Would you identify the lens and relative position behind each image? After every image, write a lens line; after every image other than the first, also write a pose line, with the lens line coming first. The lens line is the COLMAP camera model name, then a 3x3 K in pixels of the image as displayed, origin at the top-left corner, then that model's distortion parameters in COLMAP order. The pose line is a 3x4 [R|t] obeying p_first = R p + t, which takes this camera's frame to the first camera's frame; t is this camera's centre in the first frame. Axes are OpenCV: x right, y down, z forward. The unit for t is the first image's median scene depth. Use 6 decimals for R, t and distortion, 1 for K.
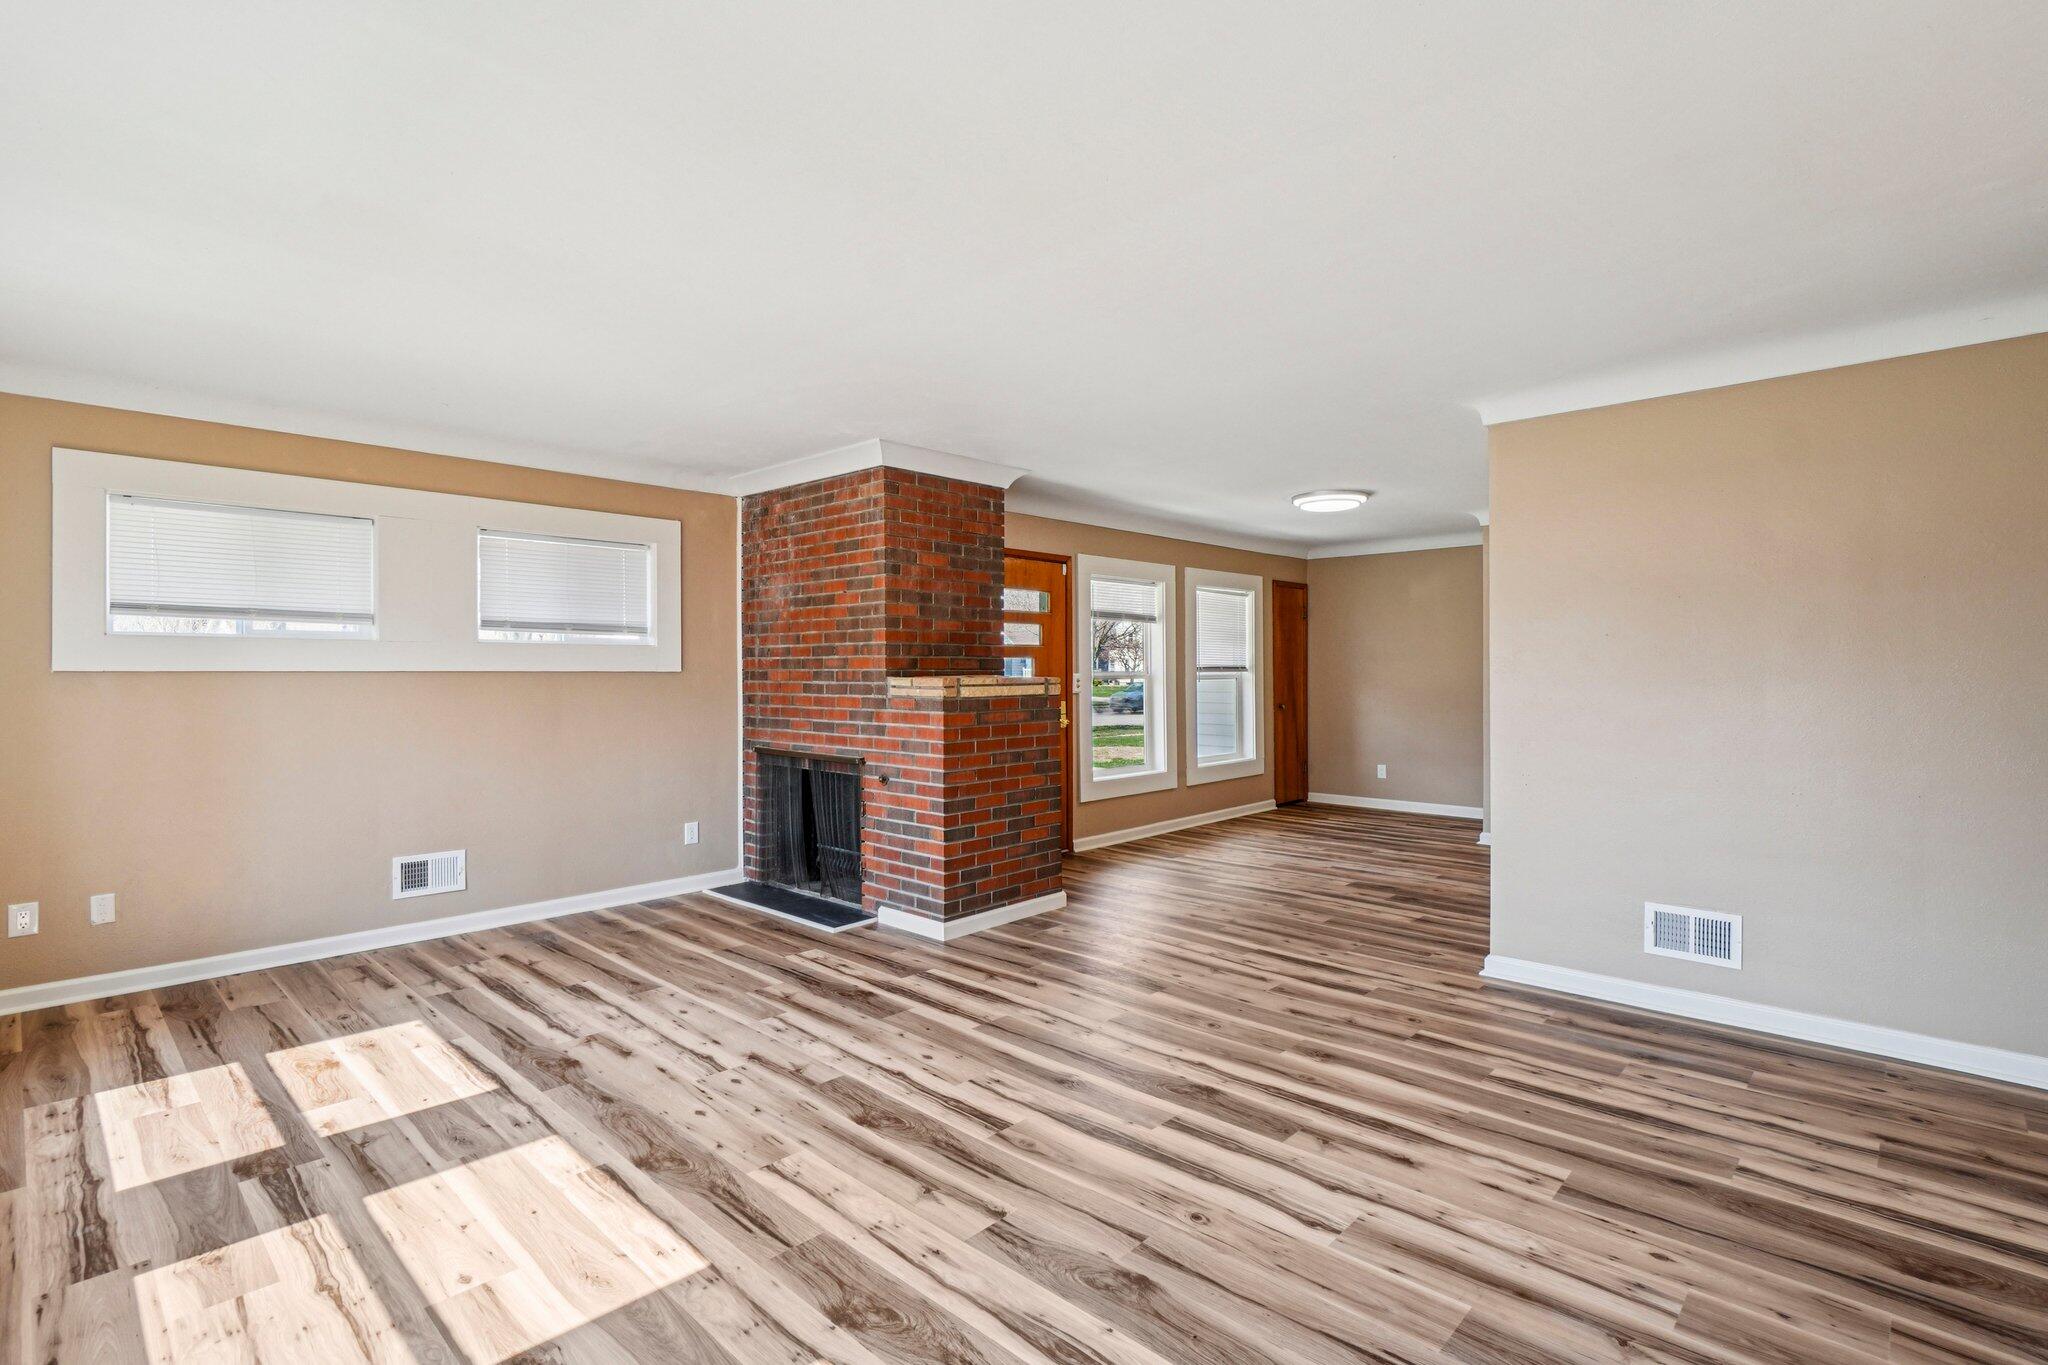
lens RADIAL K [[991.9, 0, 1037.8], [0, 991.9, 668.3], [0, 0, 1]] dist [-0.004633, 0.000191]
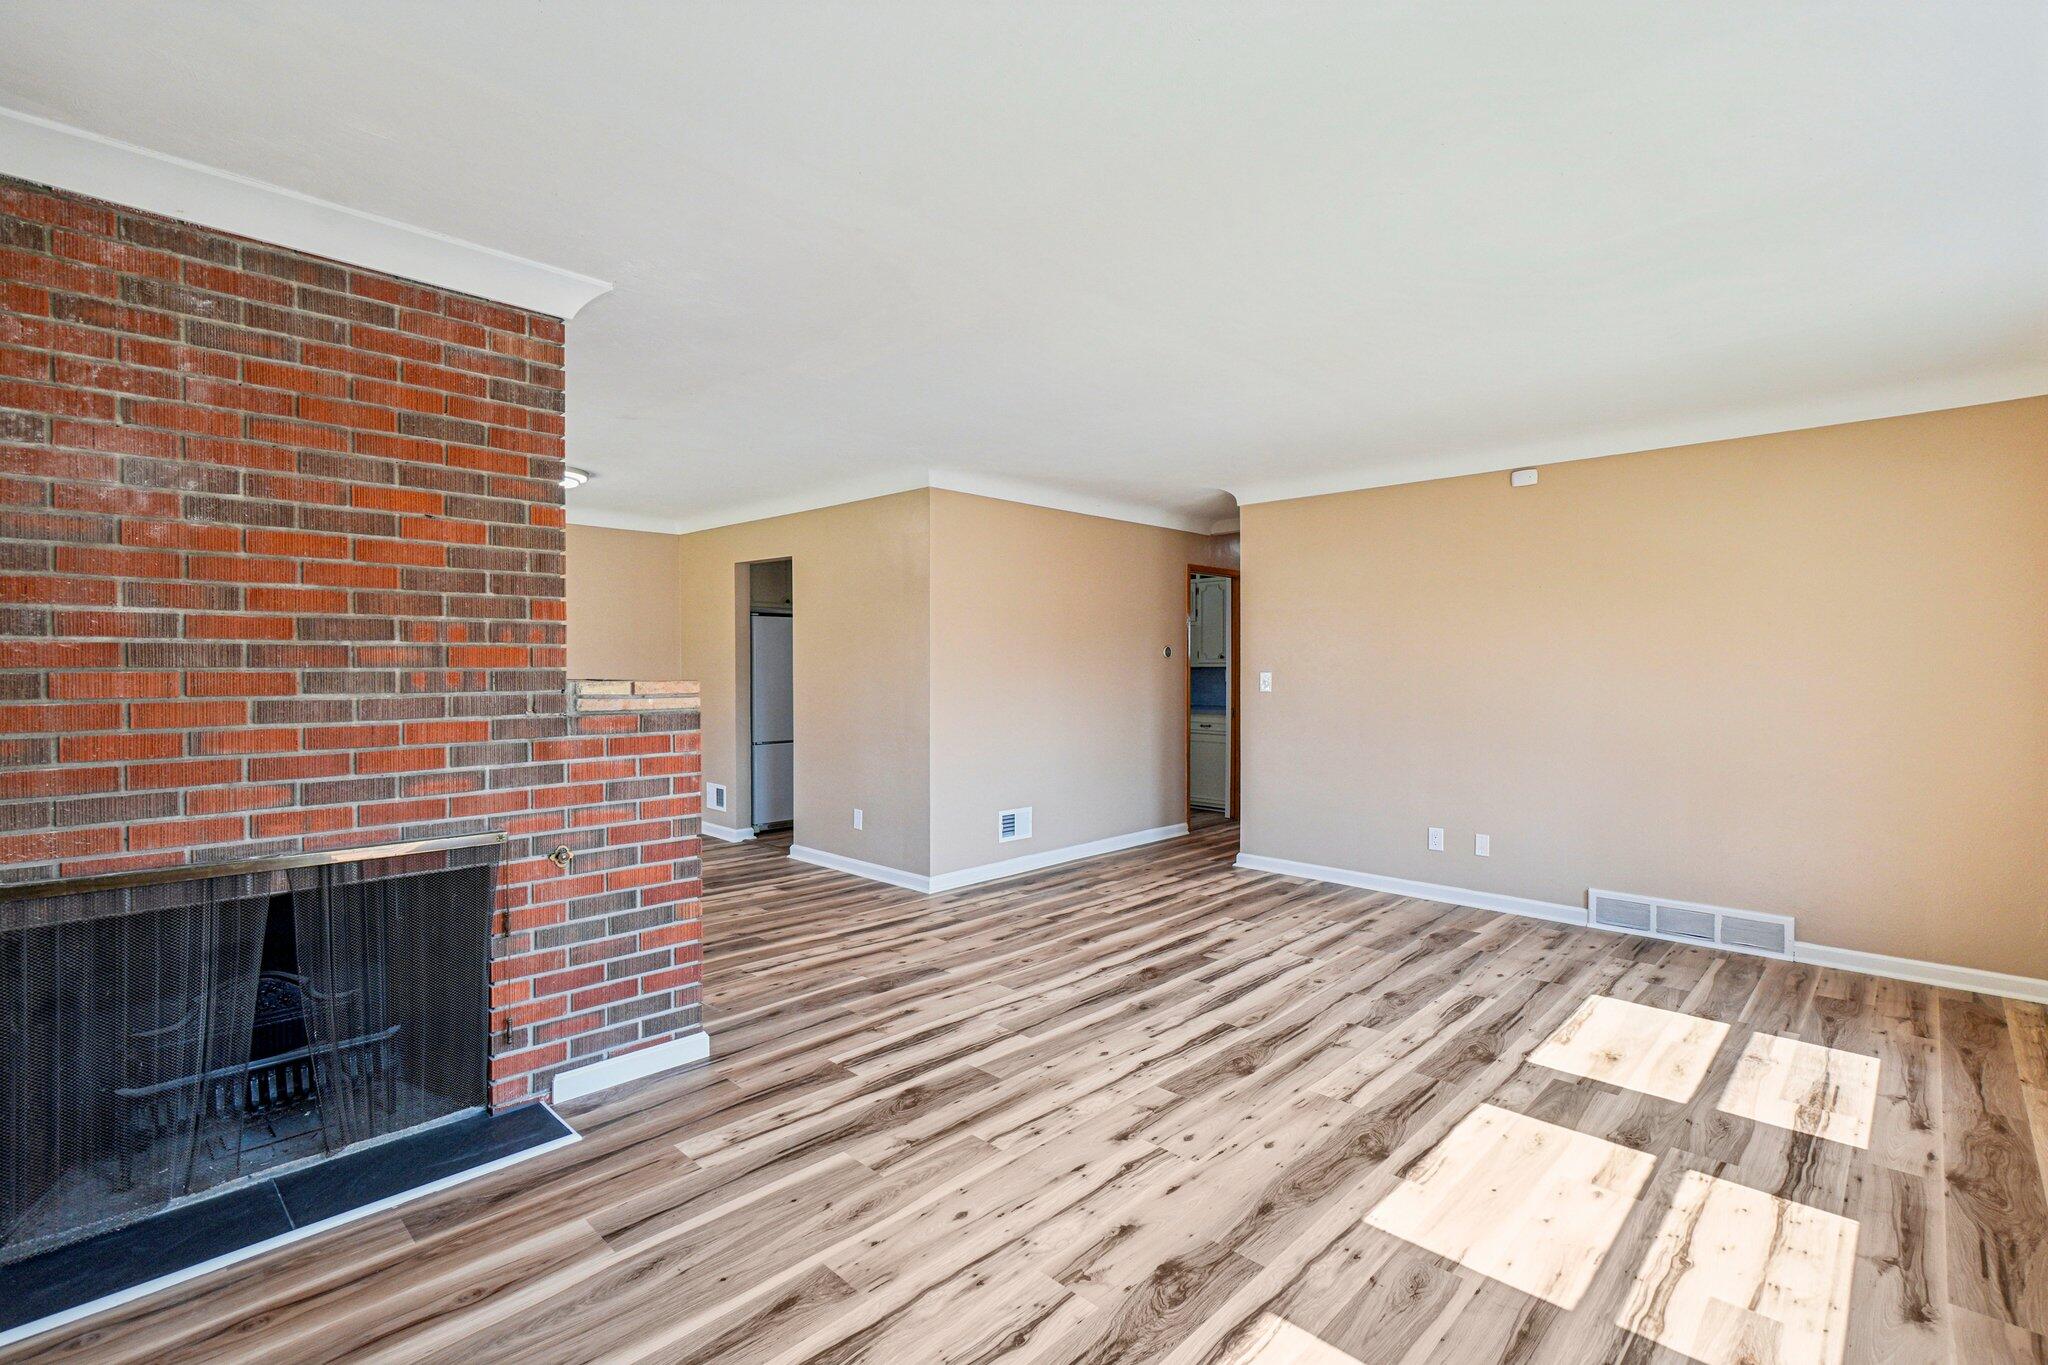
lens RADIAL K [[991.9, 0, 1037.8], [0, 991.9, 668.3], [0, 0, 1]] dist [-0.004633, 0.000191]
pose [[-0.032011, -0.002114, 0.999485, -0.982474], [-0.004062, 0.999990, 0.001985, -0.001792], [-0.999479, -0.003997, -0.032019, 0.969005]]
